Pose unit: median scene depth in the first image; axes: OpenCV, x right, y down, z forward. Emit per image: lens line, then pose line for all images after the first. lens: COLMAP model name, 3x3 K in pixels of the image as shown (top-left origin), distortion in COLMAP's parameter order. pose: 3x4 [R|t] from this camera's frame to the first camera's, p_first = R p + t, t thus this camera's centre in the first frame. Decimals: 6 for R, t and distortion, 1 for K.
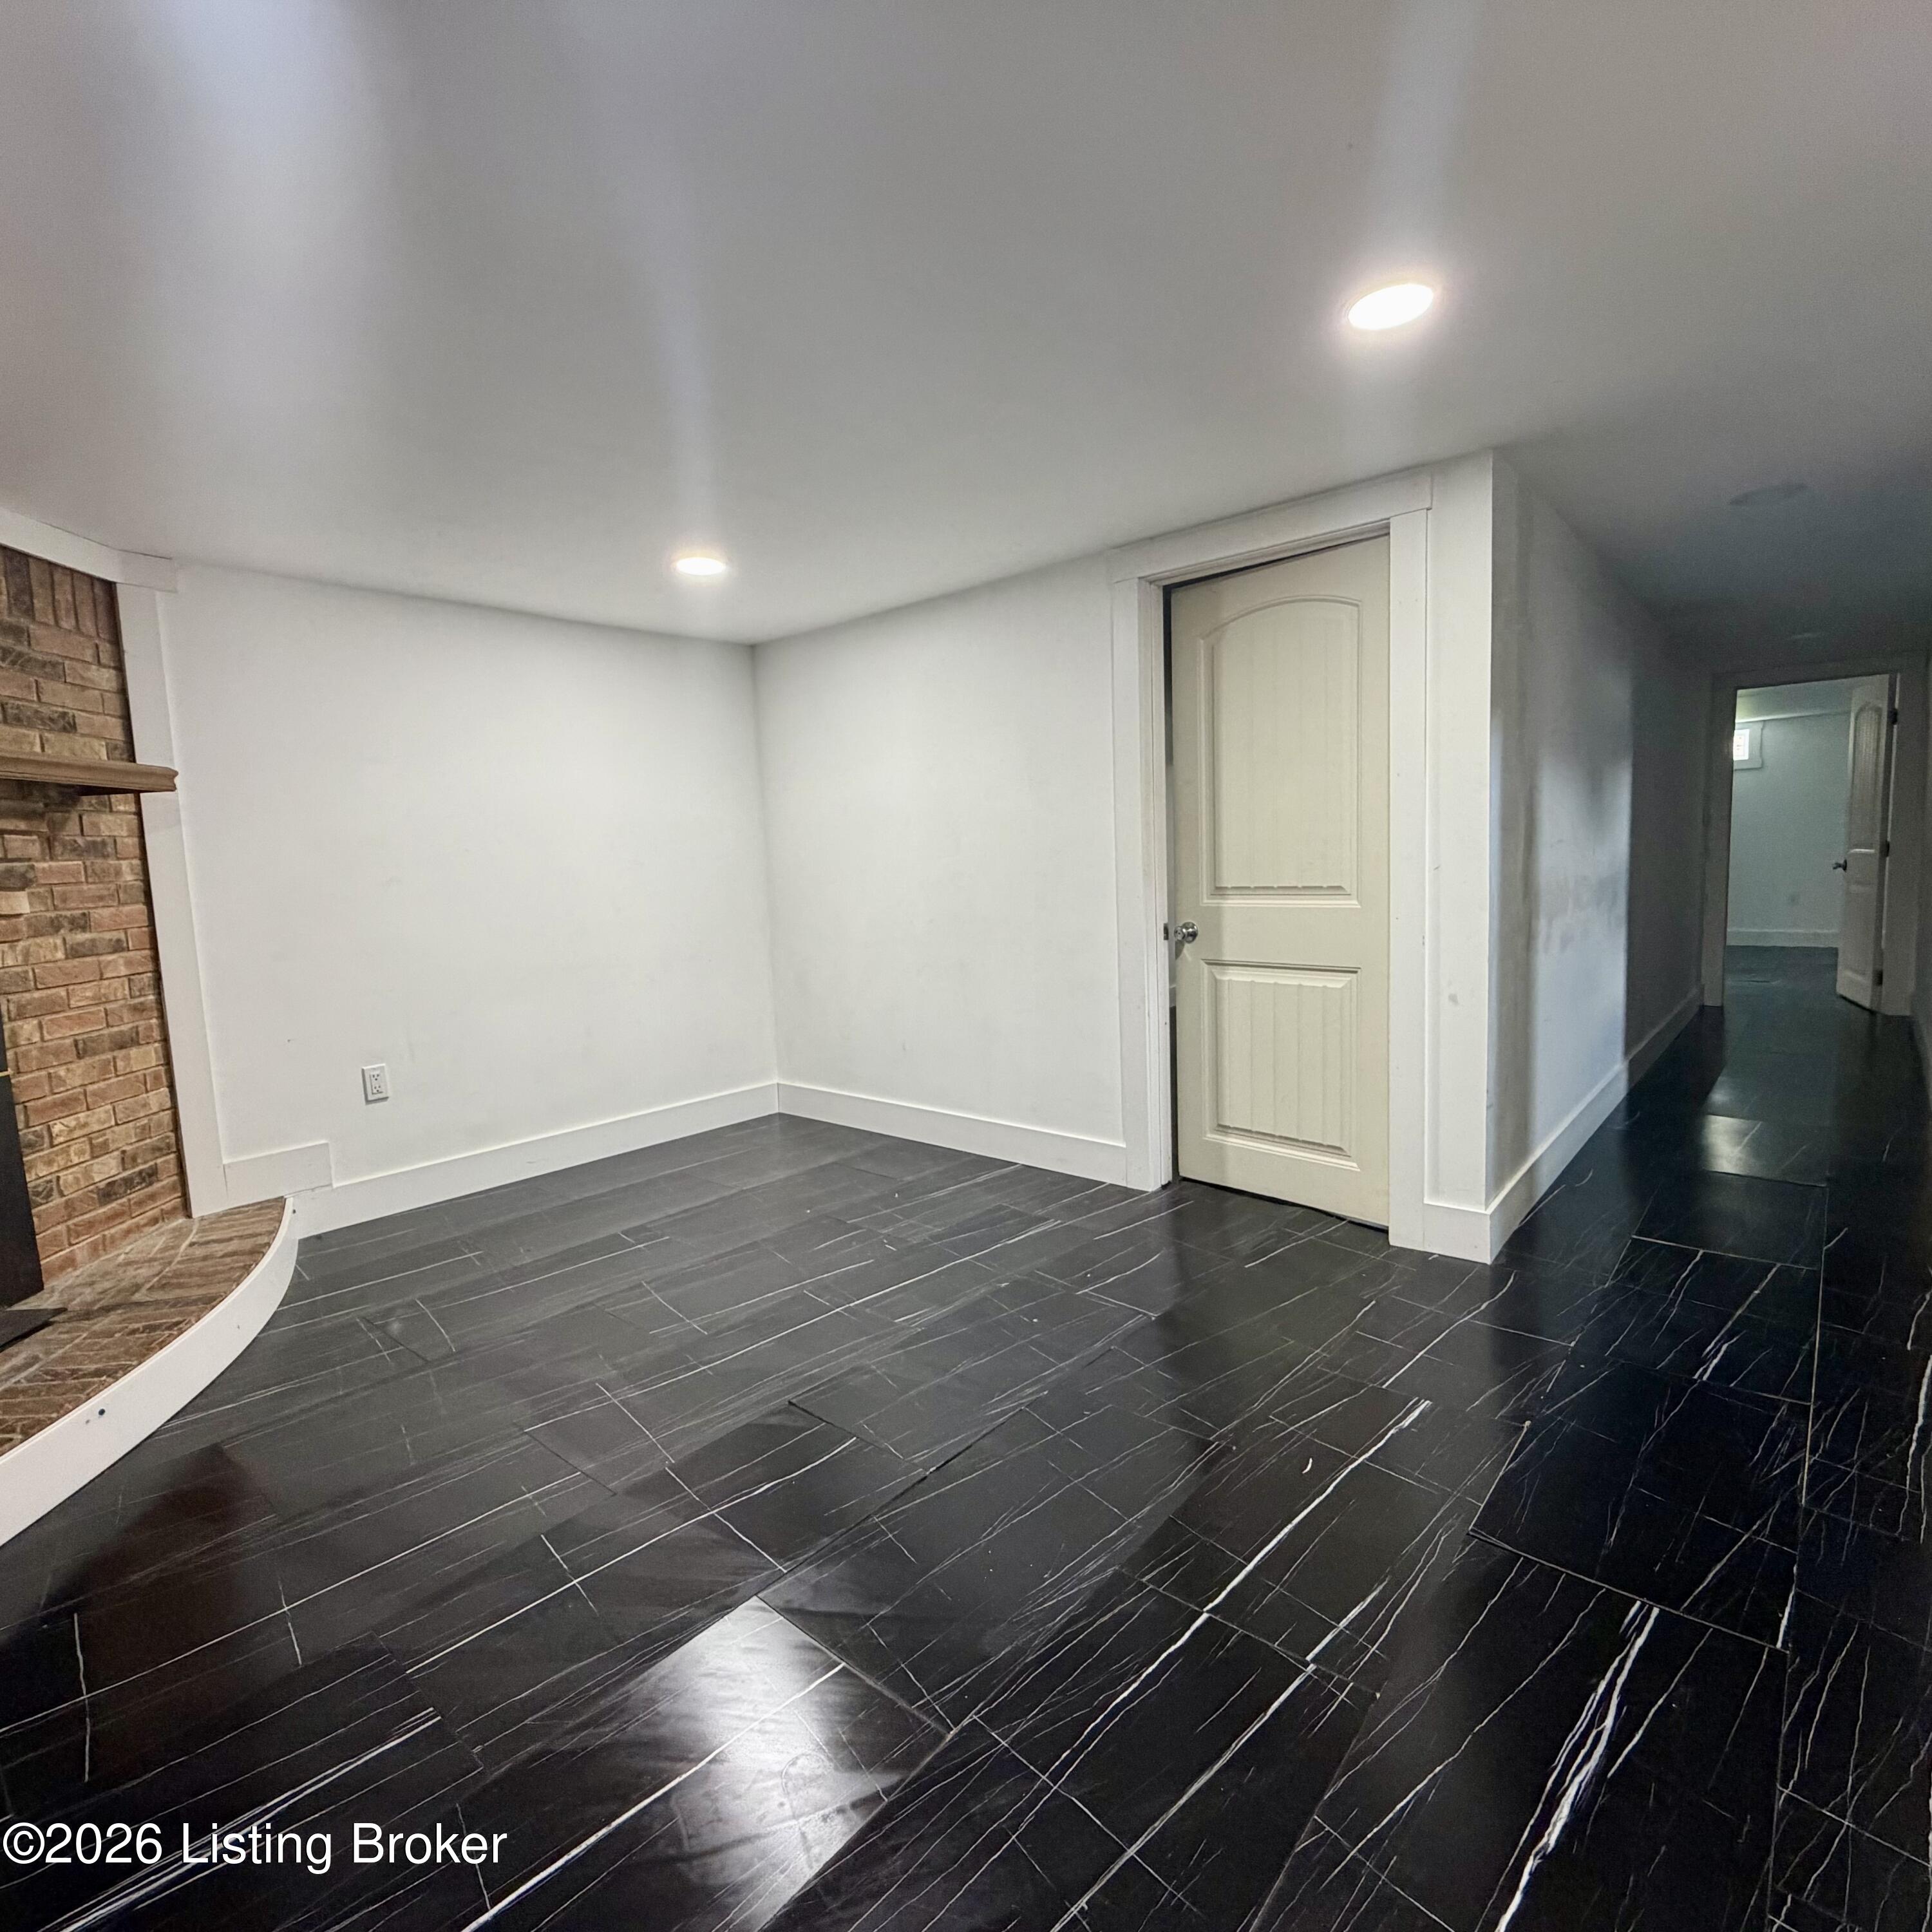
lens RADIAL K [[1028.8, 0, 962.7], [0, 1028.8, 965.1], [0, 0, 1]] dist [0.000444, -0.000200]
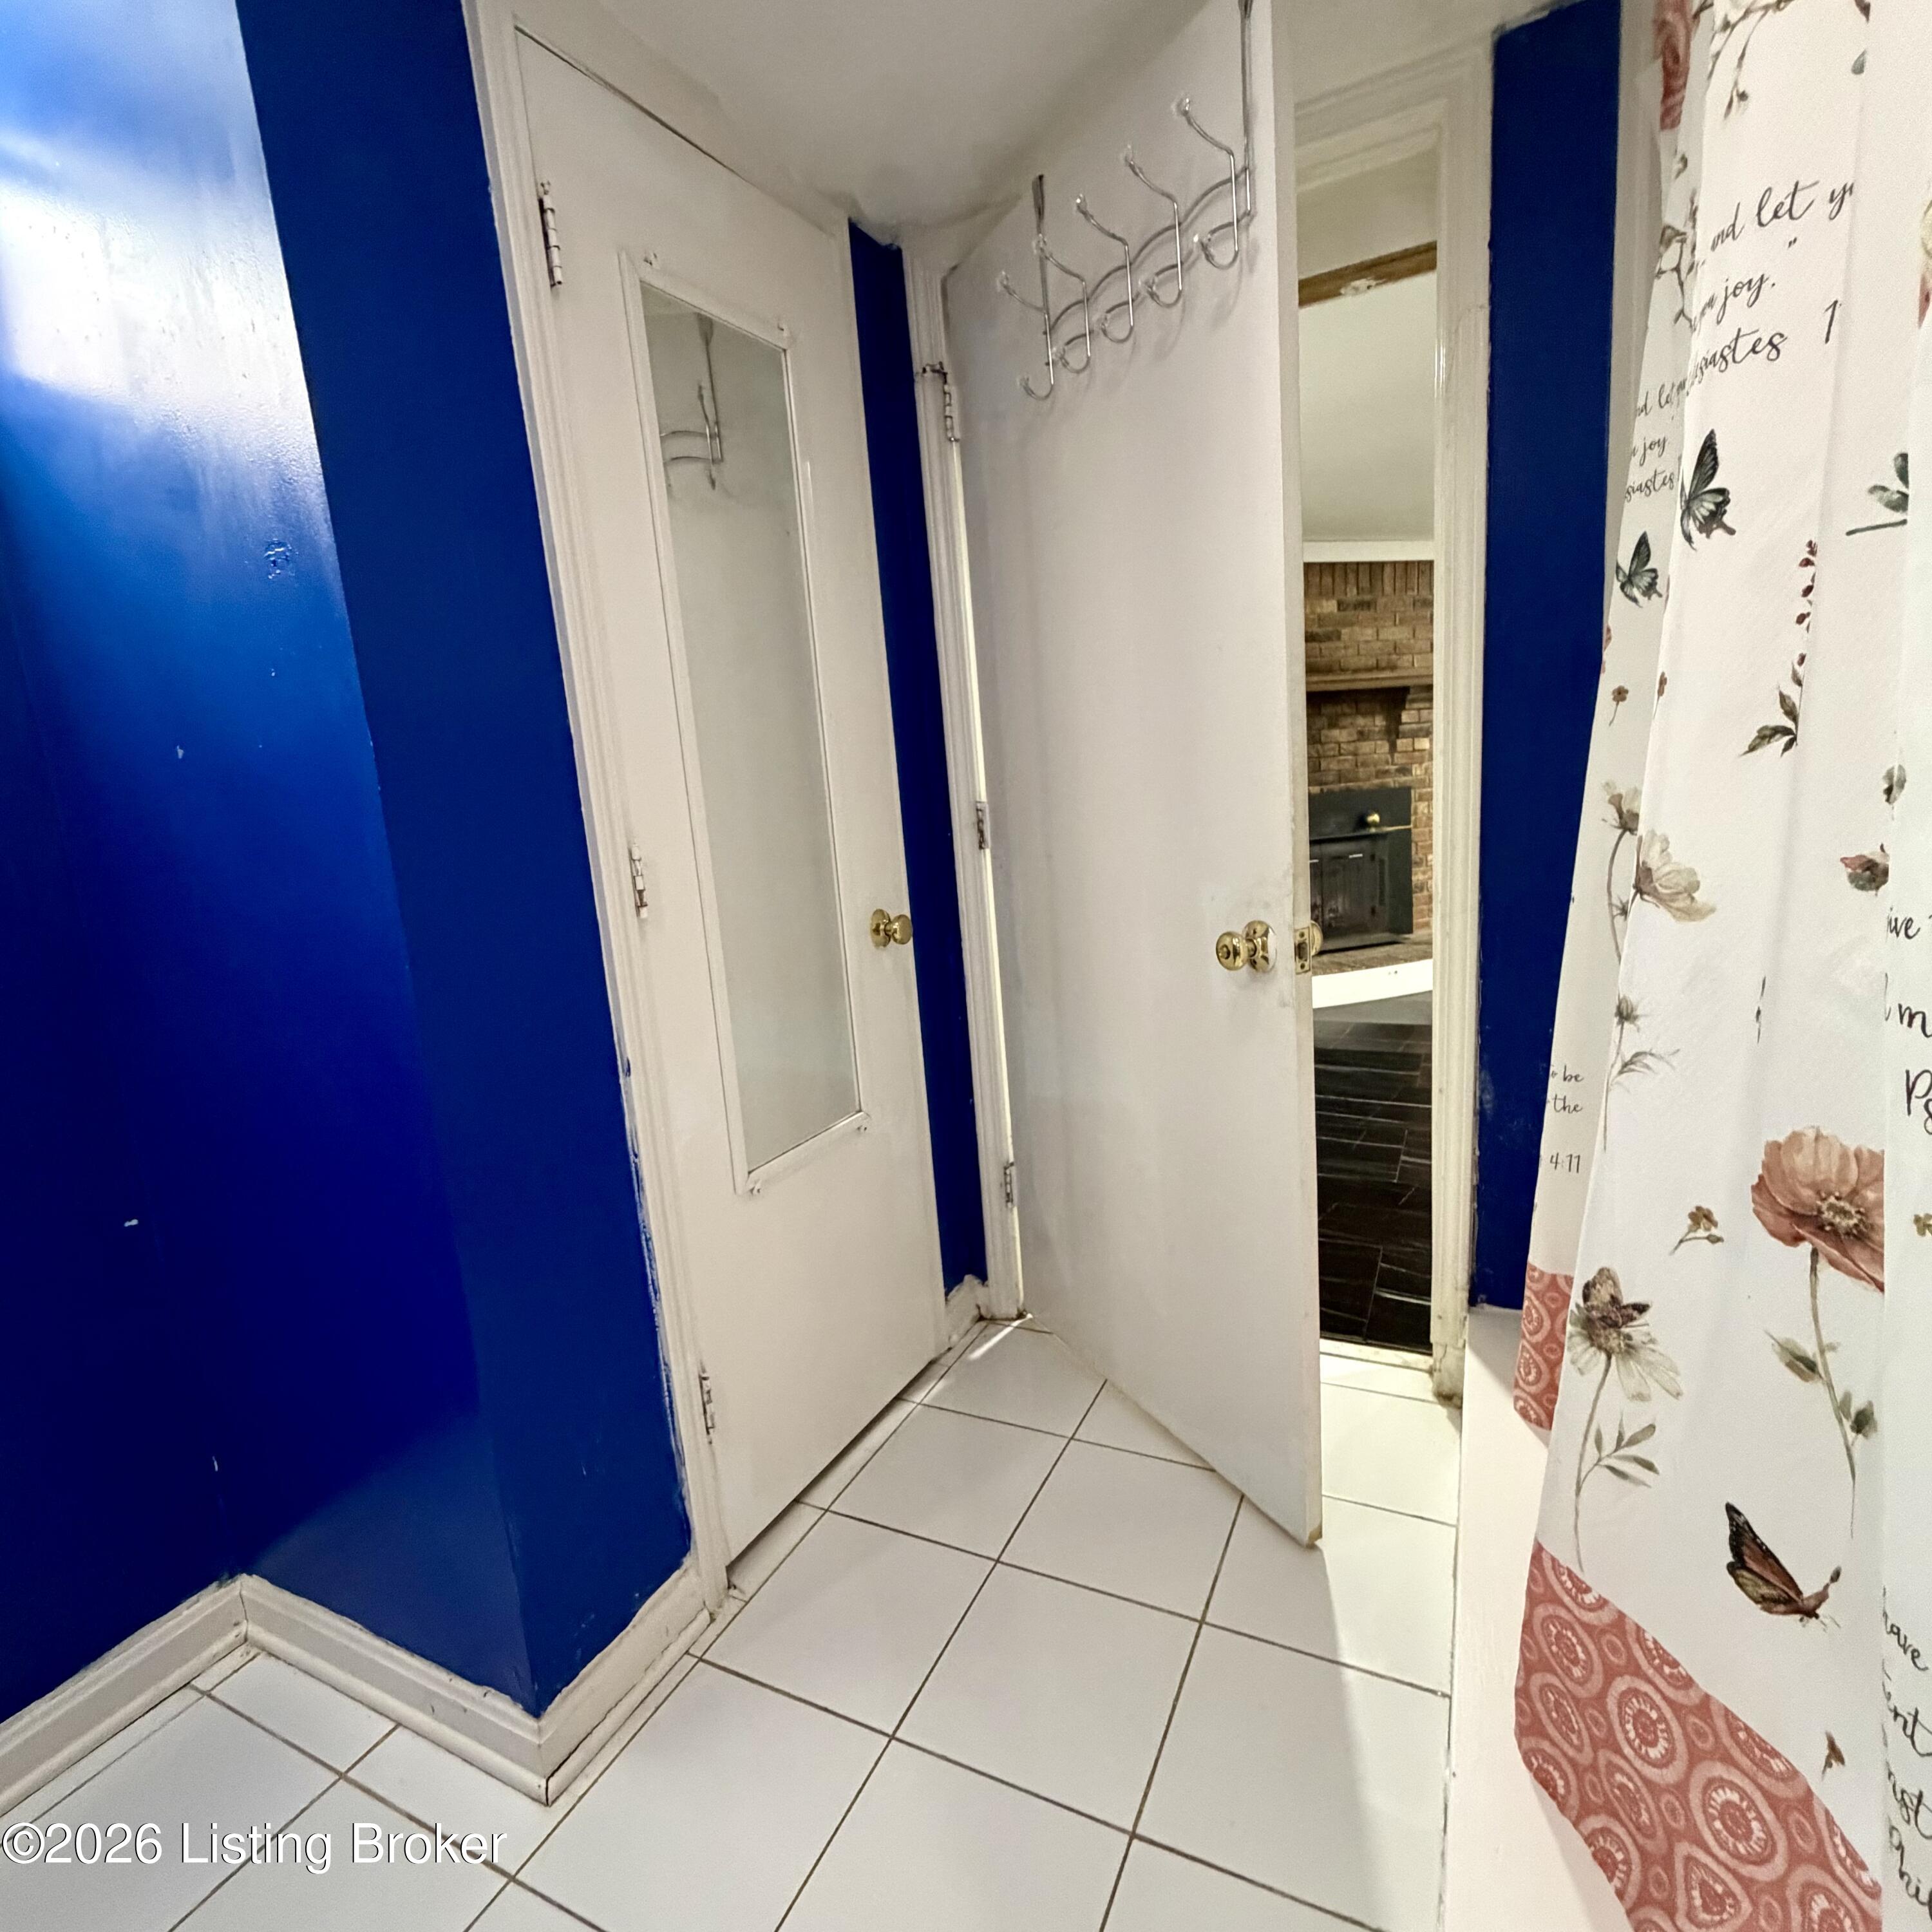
lens RADIAL K [[1028.8, 0, 967.1], [0, 1028.8, 956.0], [0, 0, 1]] dist [0.000444, -0.000200]
pose [[0.252074, 0.191872, -0.948496, 0.814702], [-0.032712, 0.981276, 0.189810, -0.004138], [0.967155, -0.016819, 0.253631, -0.377912]]
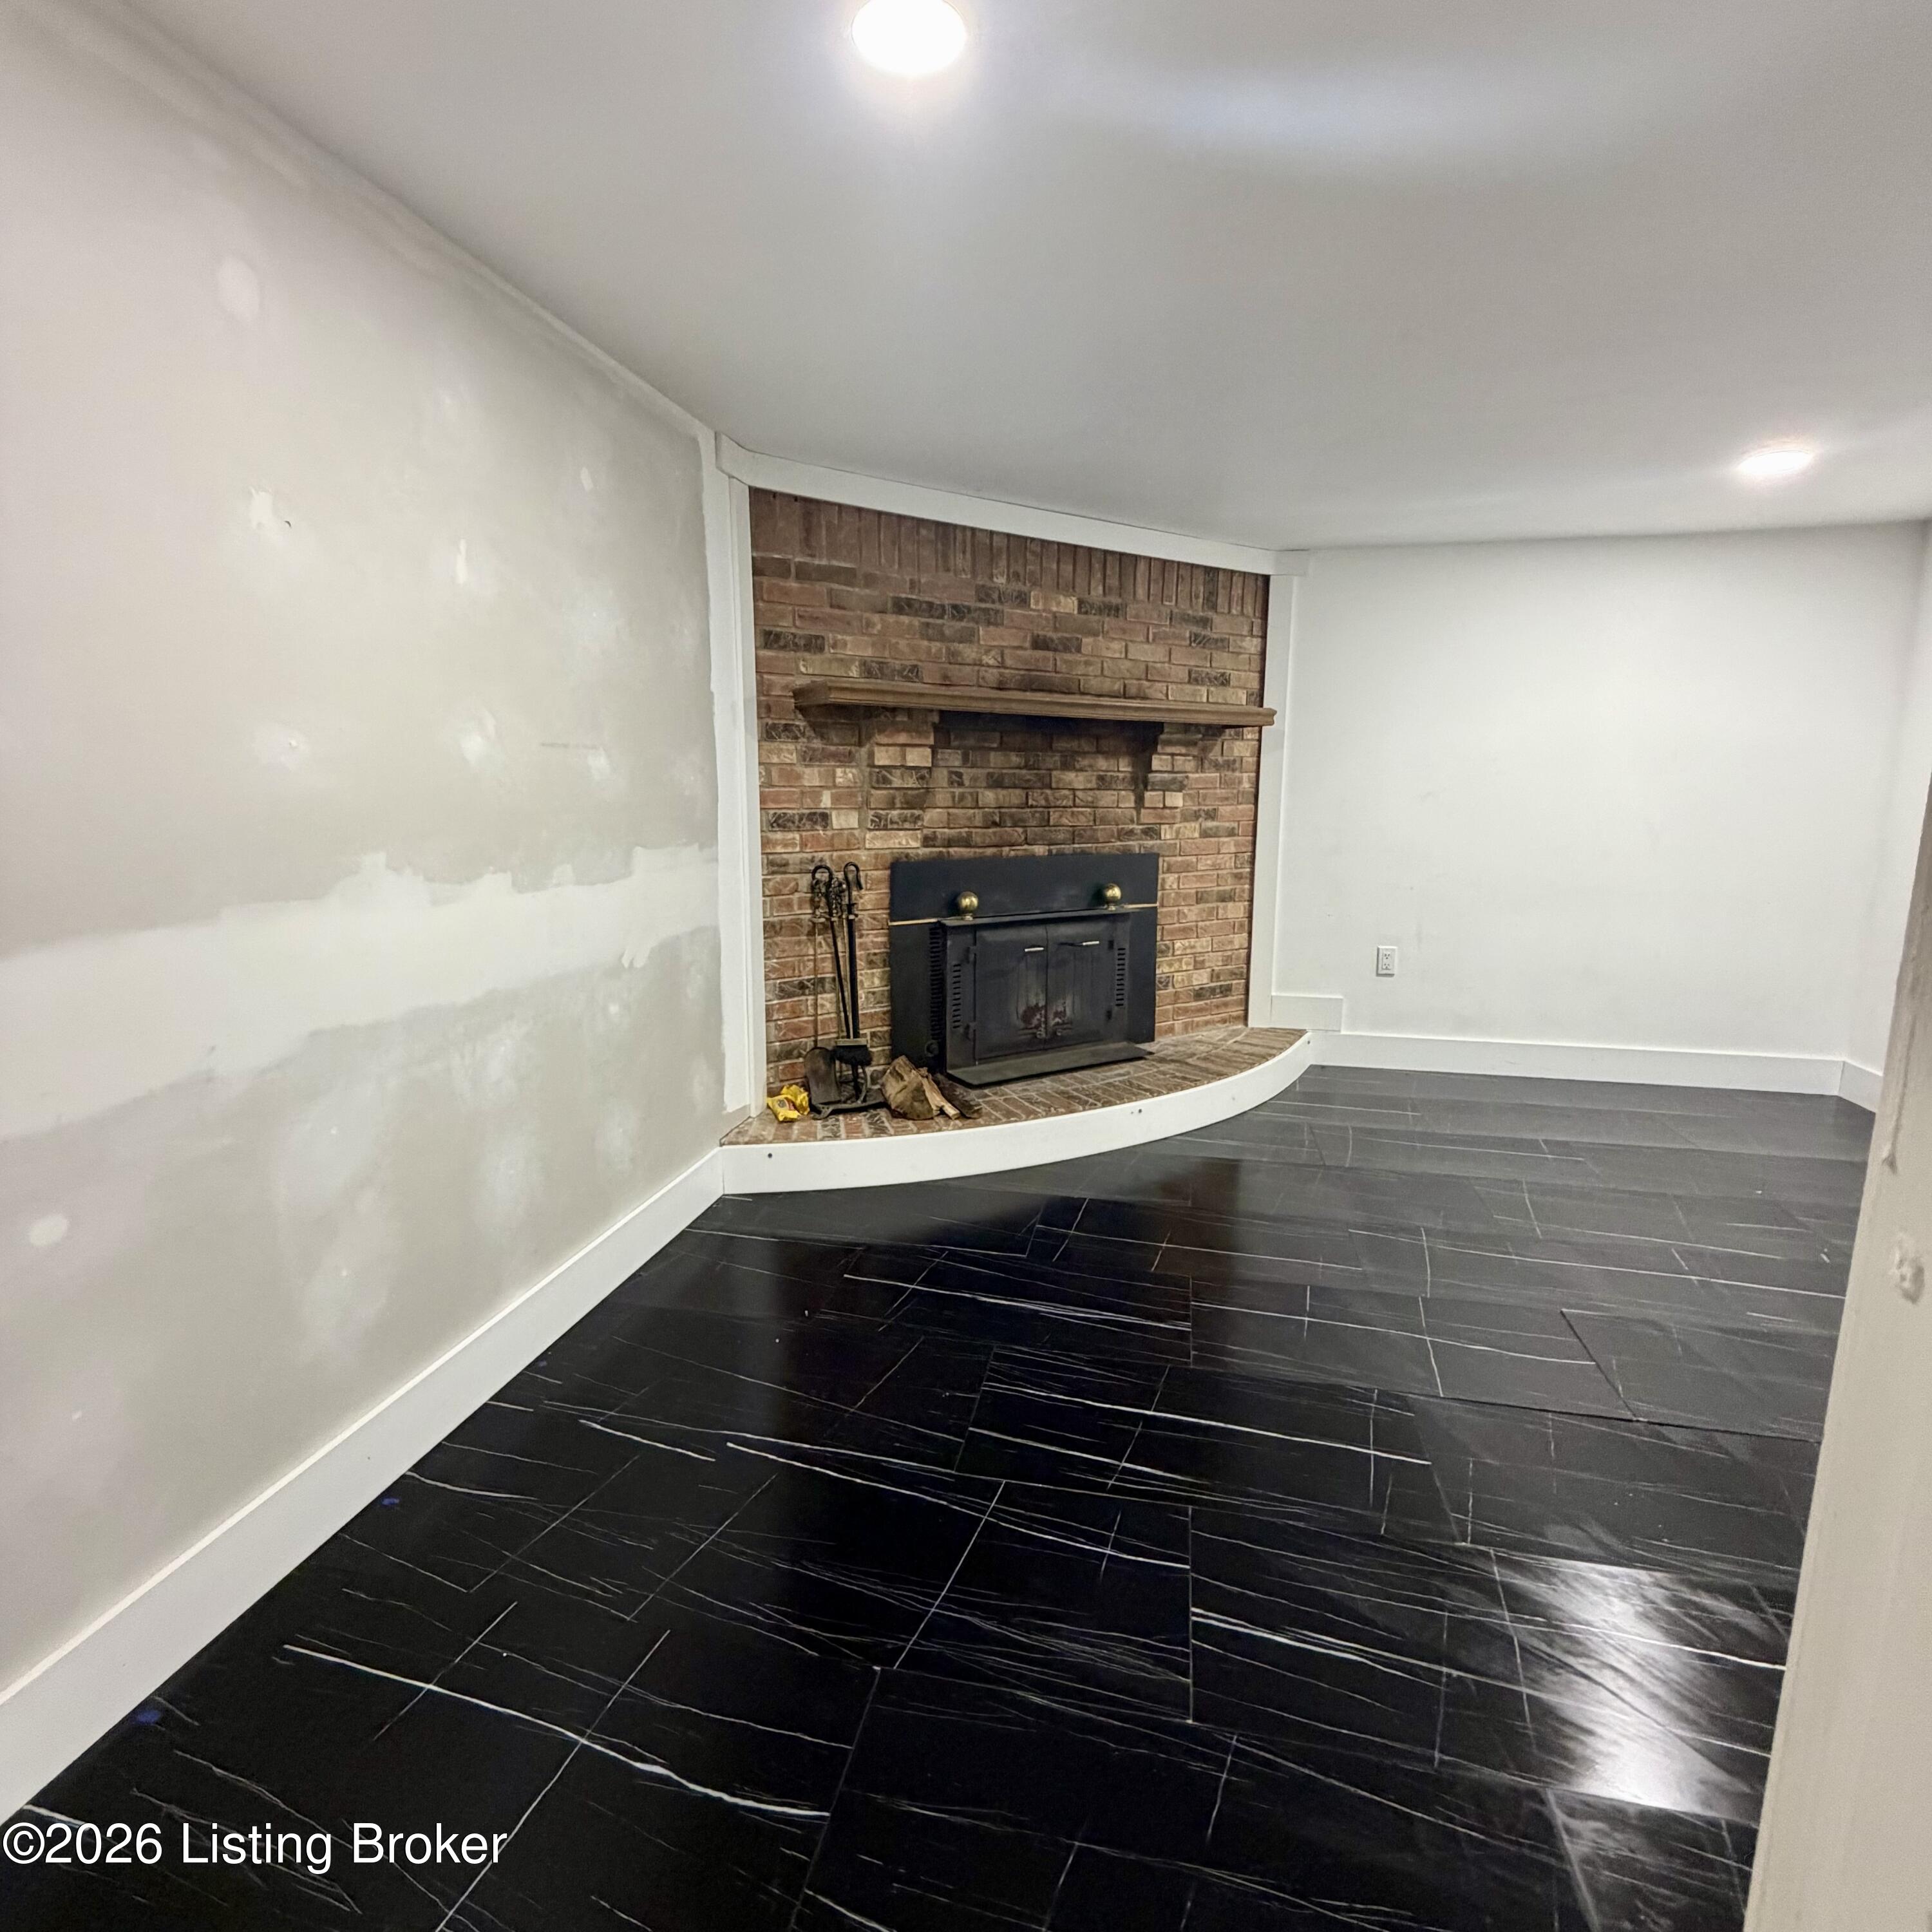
lens RADIAL K [[1028.8, 0, 971.8], [0, 1028.8, 965.2], [0, 0, 1]] dist [0.000444, -0.000200]
pose [[0.488551, 0.191904, -0.851170, 0.302576], [-0.114425, 0.981180, 0.155539, -0.019106], [0.865000, 0.021407, 0.501315, -0.057661]]
